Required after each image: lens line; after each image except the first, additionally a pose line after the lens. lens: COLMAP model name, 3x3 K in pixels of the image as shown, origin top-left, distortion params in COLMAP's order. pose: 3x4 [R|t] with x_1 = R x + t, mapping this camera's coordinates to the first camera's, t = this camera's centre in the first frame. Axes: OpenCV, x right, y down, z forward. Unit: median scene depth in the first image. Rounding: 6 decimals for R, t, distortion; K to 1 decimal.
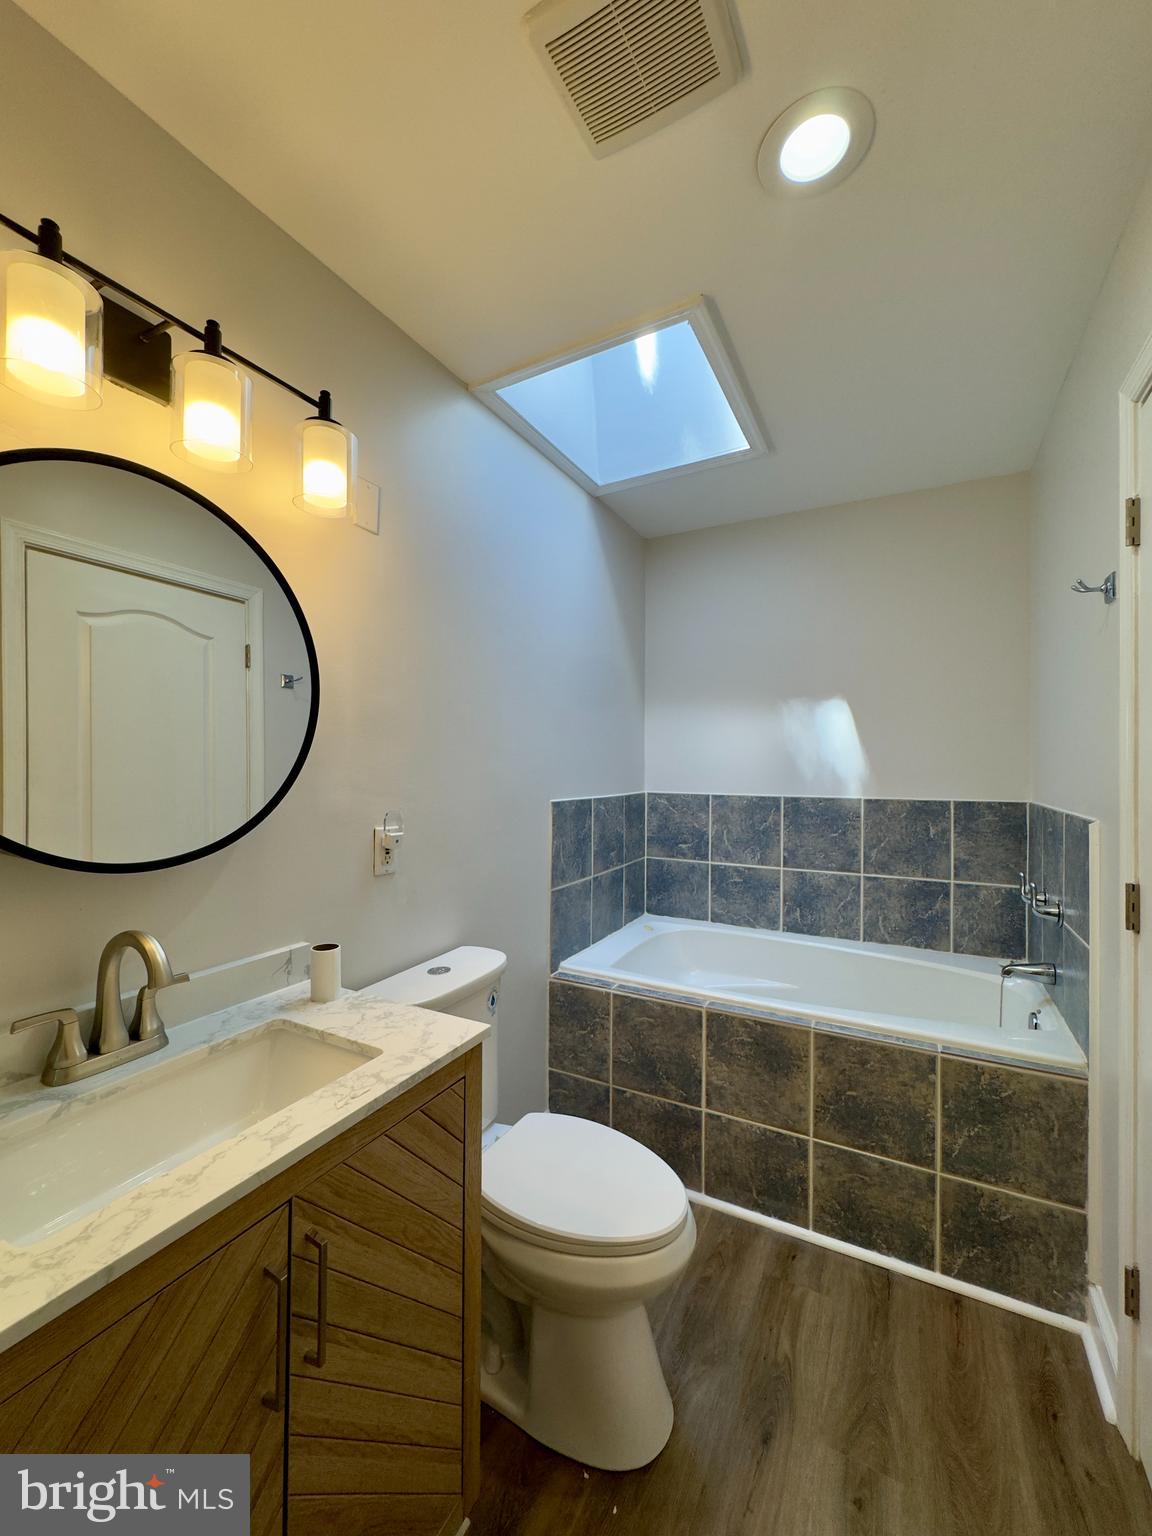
lens RADIAL K [[614.5, 0, 577.7], [0, 614.5, 768.2], [0, 0, 1]] dist [-0.002437, 0.000025]
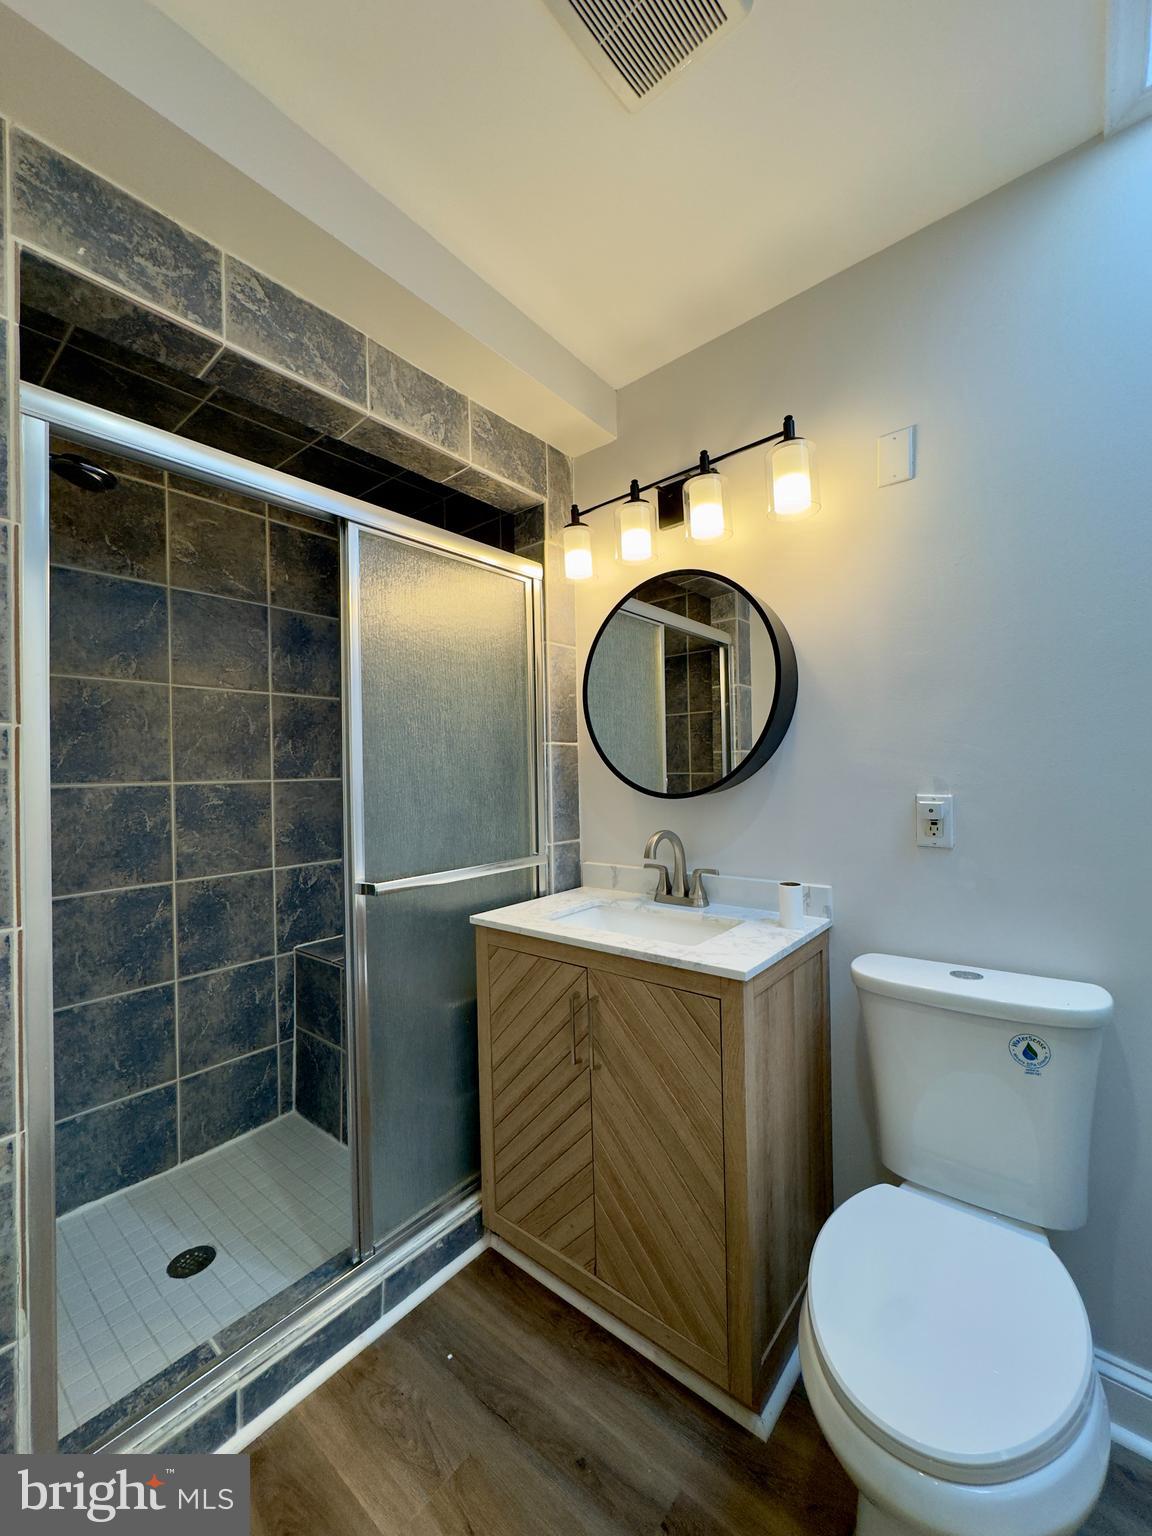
lens RADIAL K [[614.5, 0, 580.2], [0, 614.5, 771.2], [0, 0, 1]] dist [-0.002437, 0.000025]
pose [[-0.204832, -0.006204, -0.978777, 0.897435], [0.018513, 0.999776, -0.010212, 0.081759], [0.978622, -0.020211, -0.204672, 0.907245]]
